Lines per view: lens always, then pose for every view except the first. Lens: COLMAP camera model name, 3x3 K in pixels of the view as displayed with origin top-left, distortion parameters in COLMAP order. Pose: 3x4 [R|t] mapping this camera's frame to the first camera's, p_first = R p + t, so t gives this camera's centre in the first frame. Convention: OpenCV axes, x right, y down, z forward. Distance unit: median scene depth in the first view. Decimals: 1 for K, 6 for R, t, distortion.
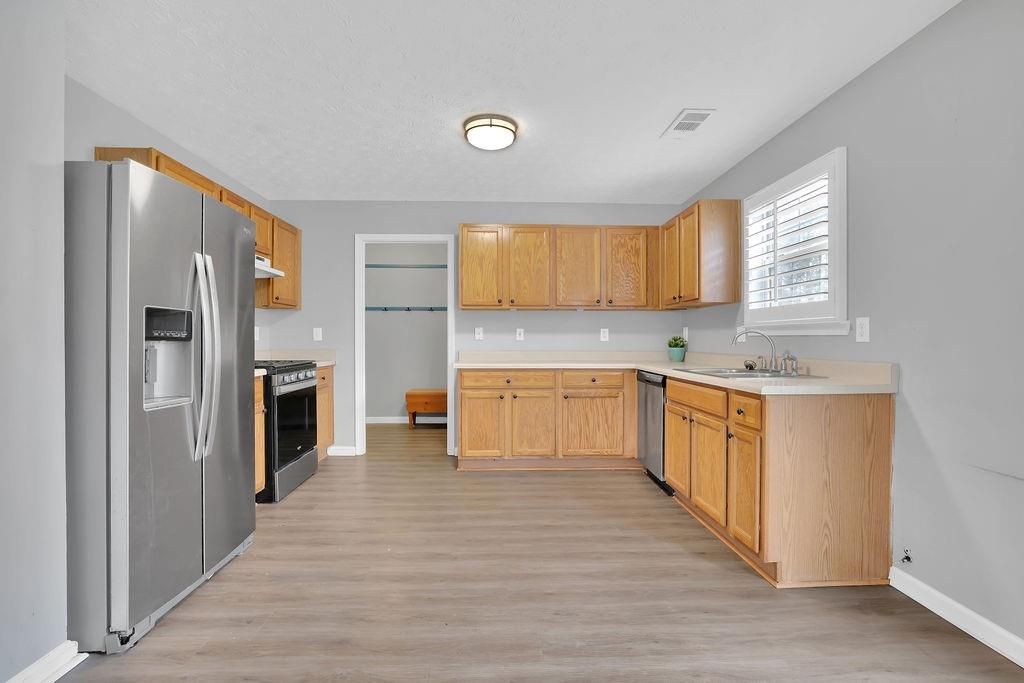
lens RADIAL K [[481.5, 0, 512.9], [0, 481.5, 339.0], [0, 0, 1]] dist [-0.012061, 0.000988]
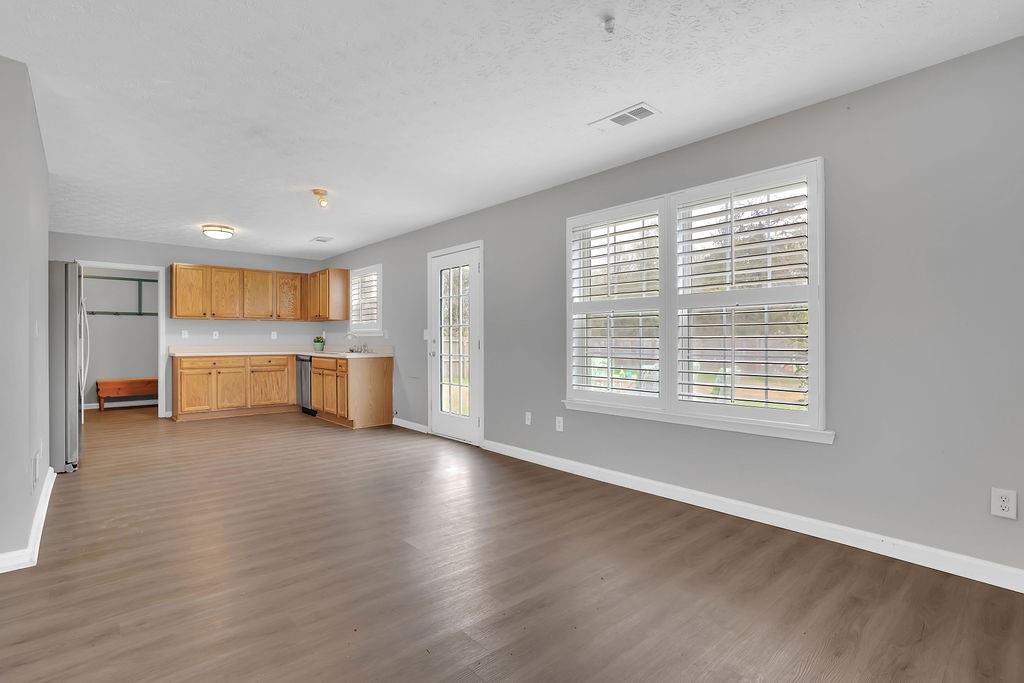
lens RADIAL K [[442.1, 0, 520.8], [0, 442.1, 342.3], [0, 0, 1]] dist [-0.073317, 0.019168]
pose [[0.734108, -0.006290, 0.679003, -0.234859], [-0.000524, 0.999952, 0.009830, 0.000583], [-0.679032, -0.007572, 0.734070, -0.795860]]
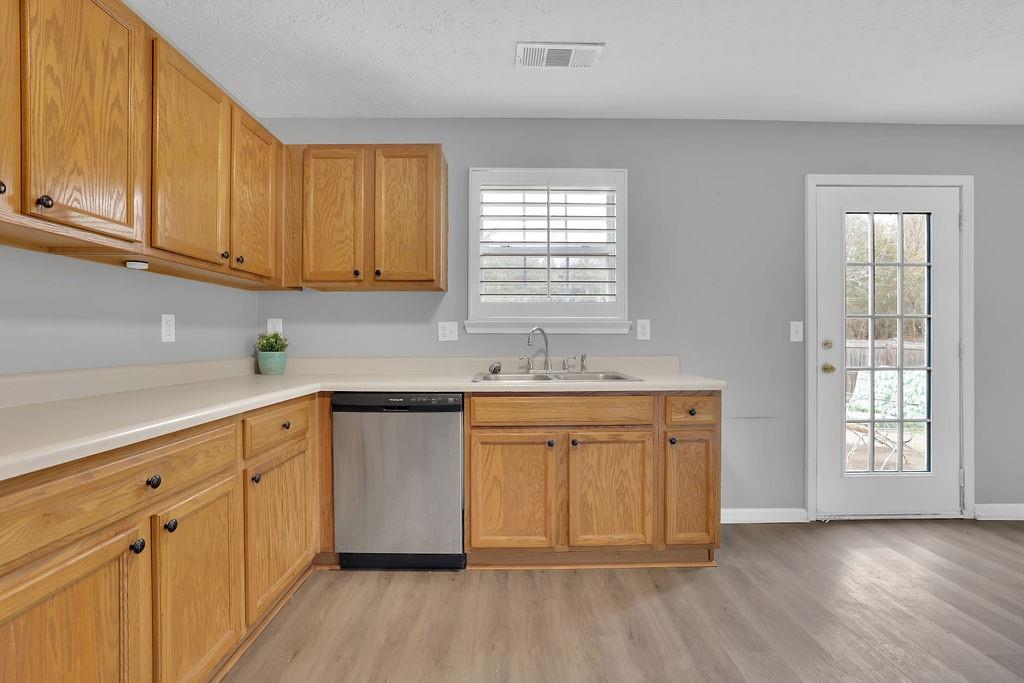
lens RADIAL K [[481.5, 0, 512.9], [0, 481.5, 339.0], [0, 0, 1]] dist [-0.012061, 0.000988]
pose [[0.021099, -0.003285, 0.999772, -0.293641], [-0.000518, 0.999994, 0.003297, 0.000138], [-0.999777, -0.000587, 0.021098, 0.778638]]
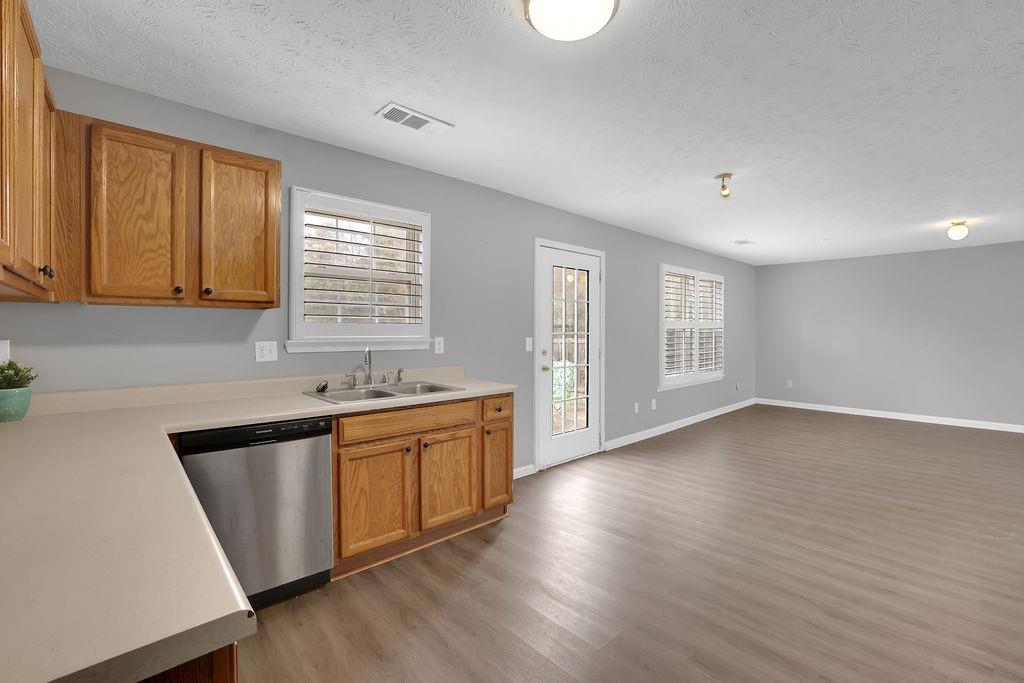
lens RADIAL K [[448.3, 0, 515.1], [0, 448.3, 337.2], [0, 0, 1]] dist [-0.028431, 0.020852]
pose [[-0.648988, -0.015986, 0.760631, -0.292724], [-0.005838, 0.999854, 0.016032, -0.041167], [-0.760776, 0.005965, -0.648987, 1.032564]]
